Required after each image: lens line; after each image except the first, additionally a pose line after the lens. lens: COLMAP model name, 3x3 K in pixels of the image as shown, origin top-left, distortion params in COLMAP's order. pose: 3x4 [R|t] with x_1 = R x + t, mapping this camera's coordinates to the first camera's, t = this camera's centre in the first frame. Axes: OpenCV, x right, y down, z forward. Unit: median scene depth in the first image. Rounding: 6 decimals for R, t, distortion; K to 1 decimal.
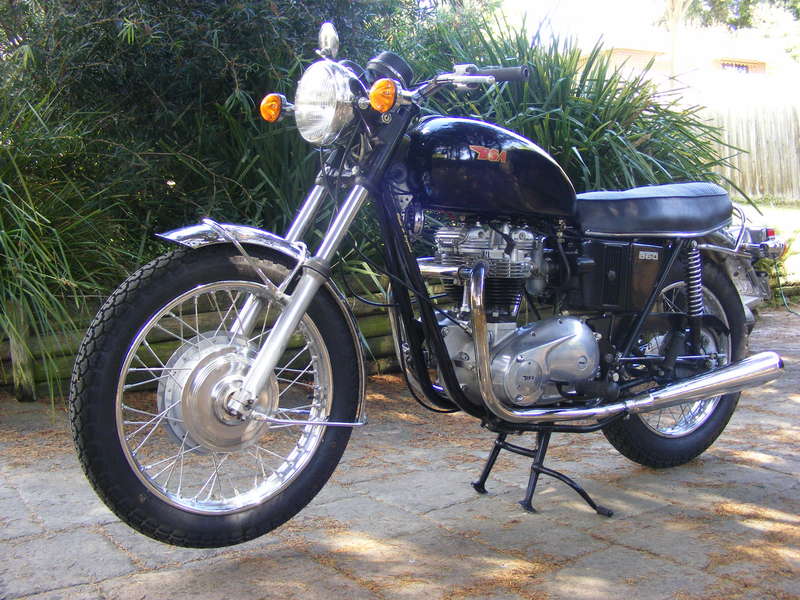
lens RADIAL K [[960.6, 0, 400.0], [0, 960.6, 300.0], [0, 0, 1]] dist [-0.218906, 0.087020]
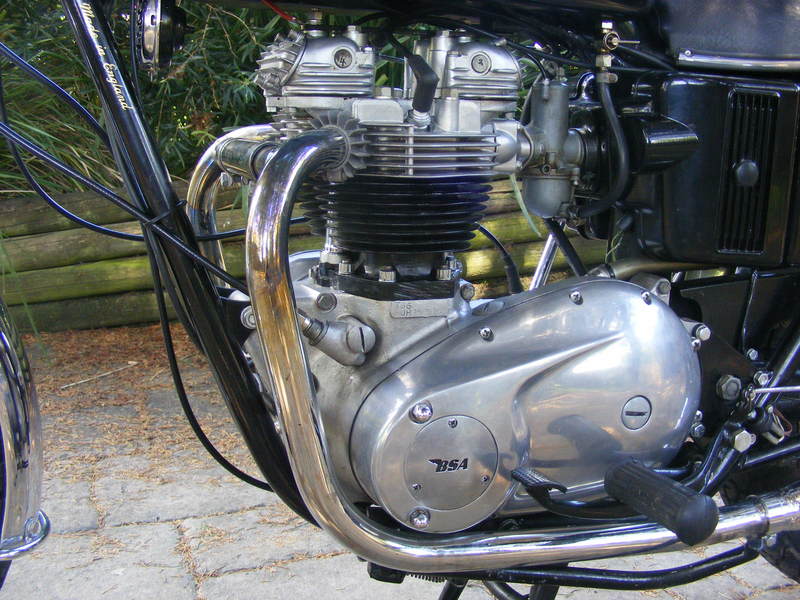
lens RADIAL K [[970.9, 0, 400.0], [0, 970.9, 300.0], [0, 0, 1]] dist [-0.166557, 0.011152]
pose [[0.964838, 0.042447, -0.259397, 0.192620], [-0.009865, 0.992027, 0.125639, -0.021895], [0.262662, -0.118662, 0.957564, 0.611063]]
